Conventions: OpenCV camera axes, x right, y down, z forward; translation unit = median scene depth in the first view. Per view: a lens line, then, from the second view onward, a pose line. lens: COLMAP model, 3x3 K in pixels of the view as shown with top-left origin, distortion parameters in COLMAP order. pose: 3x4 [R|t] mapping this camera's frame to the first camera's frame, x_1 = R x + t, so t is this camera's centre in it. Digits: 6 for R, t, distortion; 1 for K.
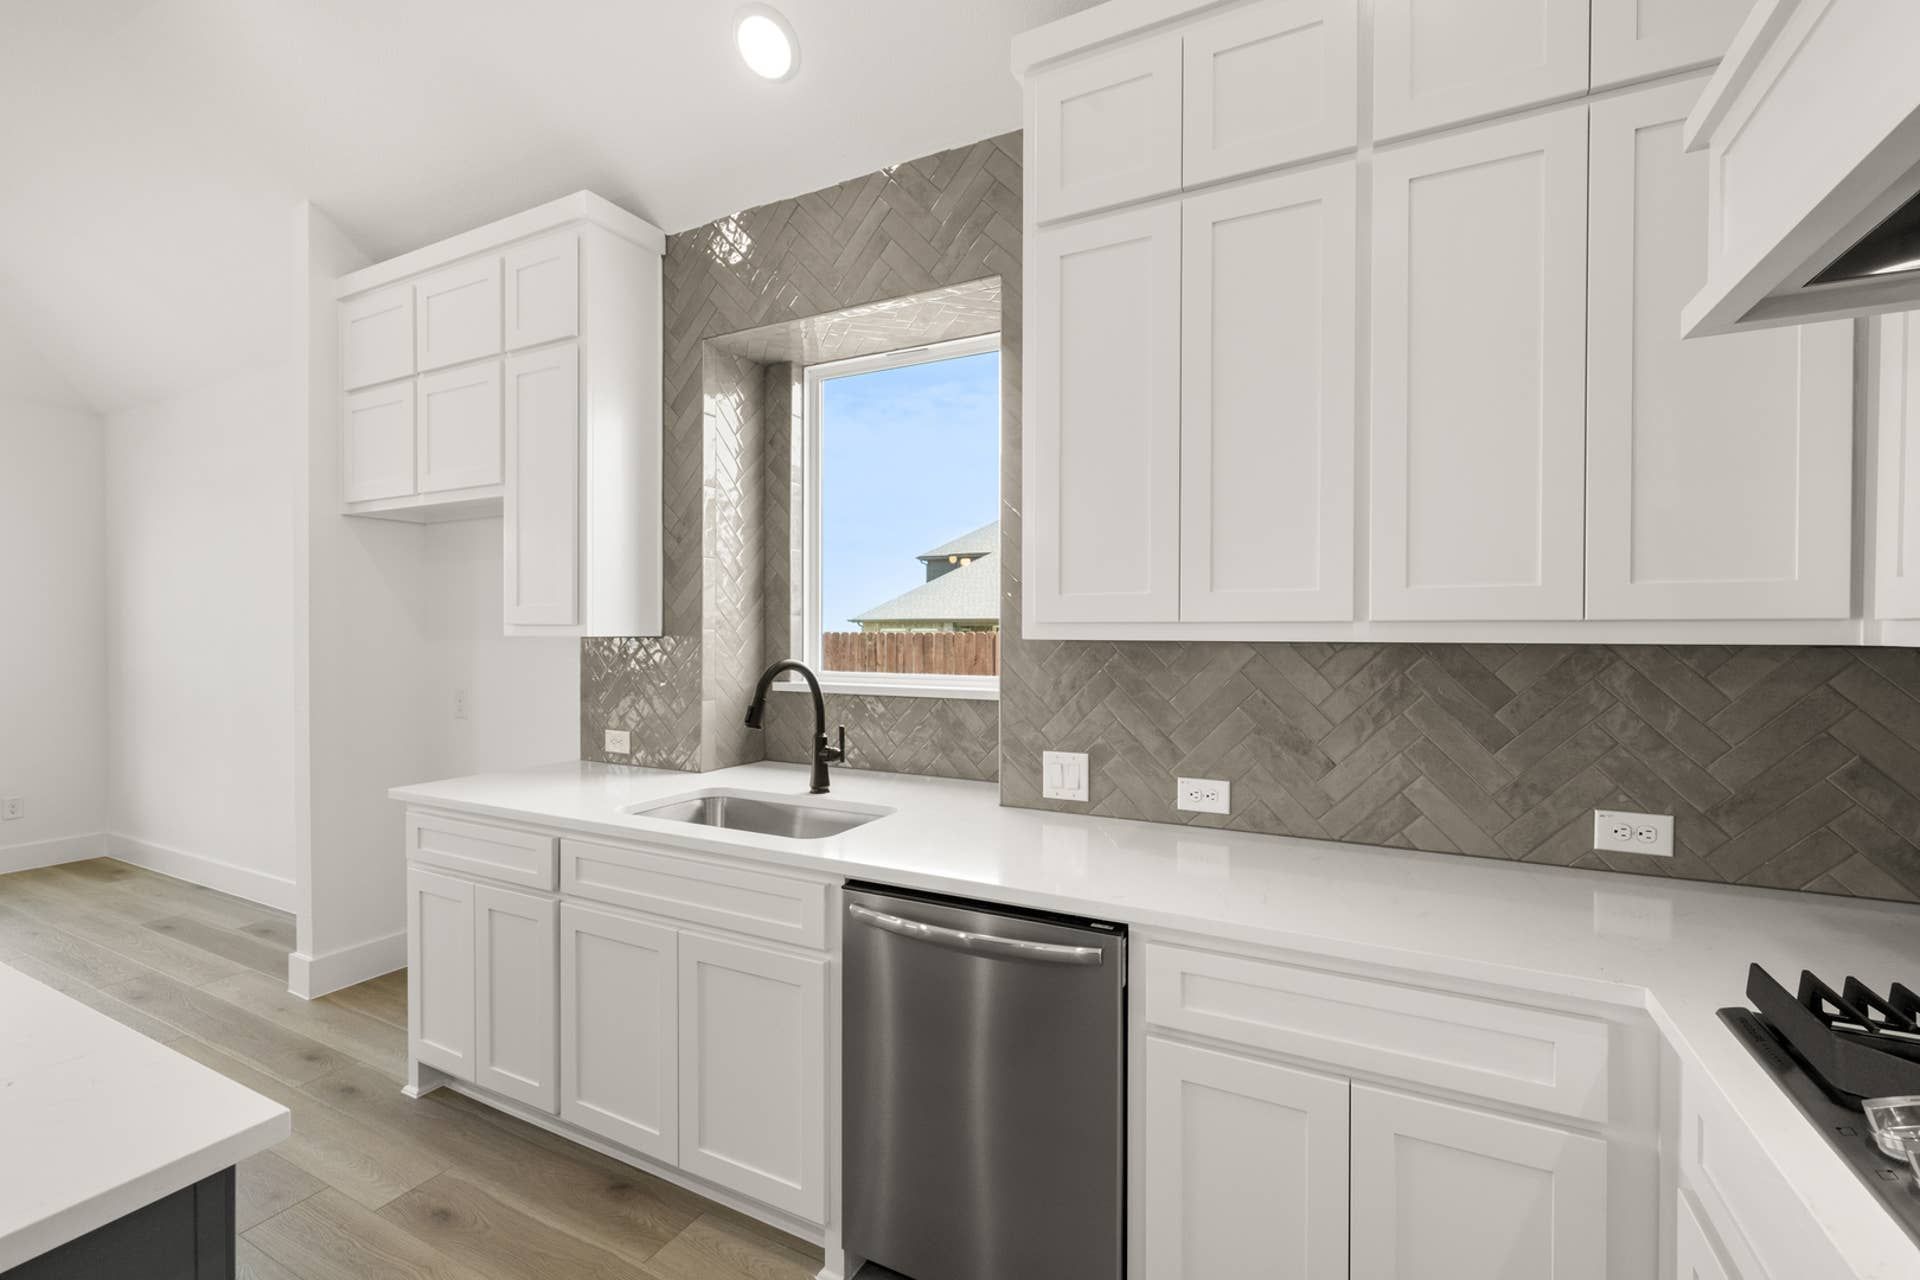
lens RADIAL K [[846.0, 0, 952.9], [0, 846.0, 638.4], [0, 0, 1]] dist [0.000915, 0.000332]
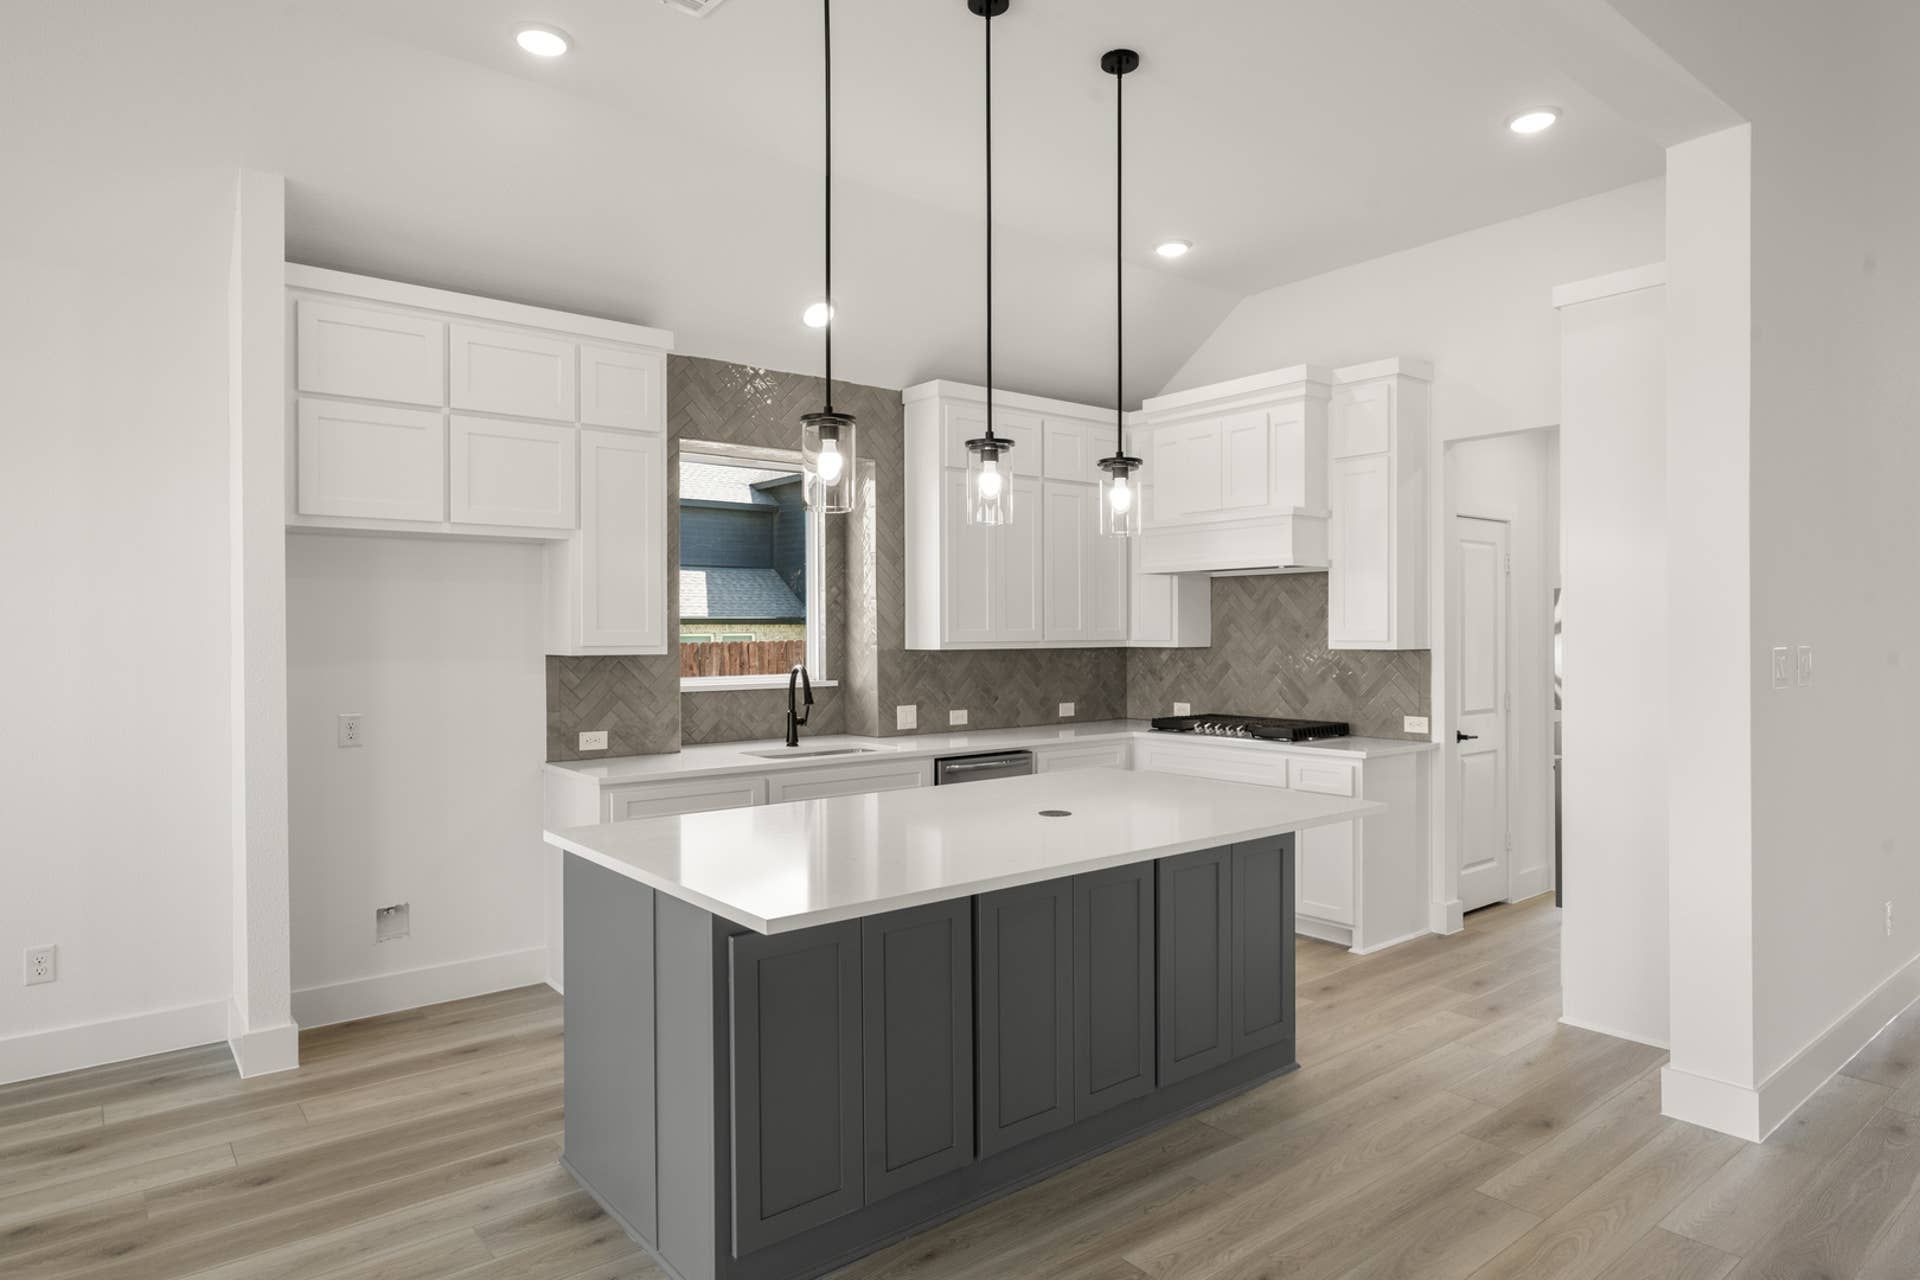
lens RADIAL K [[1111.2, 0, 967.1], [0, 1111.2, 641.2], [0, 0, 1]] dist [0.000675, -0.000551]
pose [[0.392722, -0.012360, 0.919574, -2.278995], [0.011050, 0.999901, 0.008720, -0.041140], [-0.919591, 0.006736, 0.392820, -0.180345]]
